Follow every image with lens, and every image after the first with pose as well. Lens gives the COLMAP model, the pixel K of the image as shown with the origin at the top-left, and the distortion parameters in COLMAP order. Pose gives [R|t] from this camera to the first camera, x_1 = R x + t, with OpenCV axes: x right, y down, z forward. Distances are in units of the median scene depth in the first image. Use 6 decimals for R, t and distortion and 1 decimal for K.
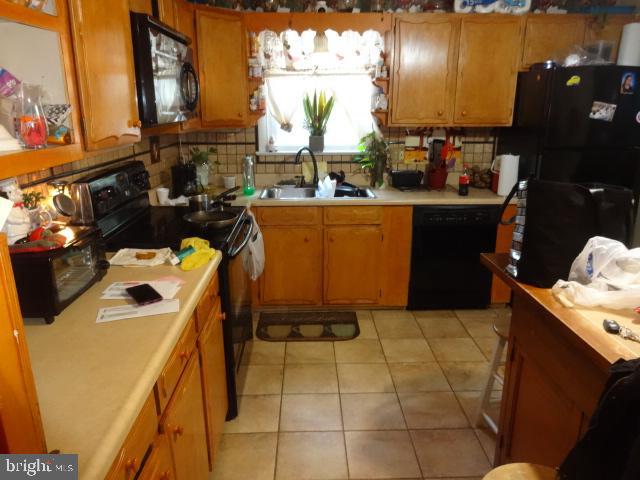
lens RADIAL K [[474.2, 0, 320.5], [0, 474.2, 240.0], [0, 0, 1]] dist [-0.002422, 0.000079]
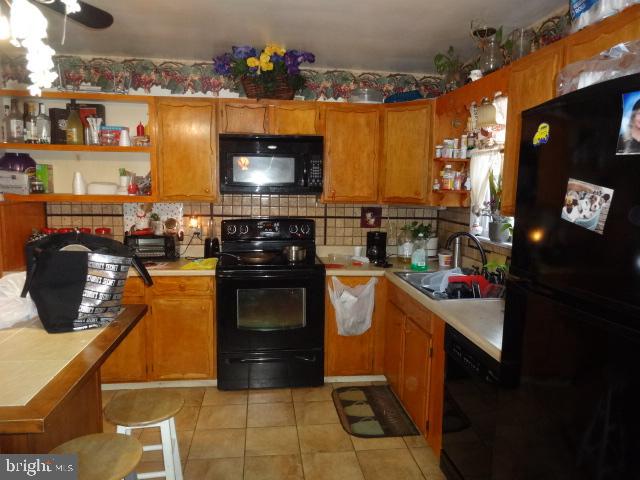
lens RADIAL K [[474.2, 0, 320.0], [0, 474.2, 241.7], [0, 0, 1]] dist [-0.002422, 0.000079]
pose [[0.091217, 0.125387, -0.987906, 0.946353], [-0.283861, 0.954158, 0.094894, -0.220116], [0.954517, 0.271772, 0.122628, 0.763344]]
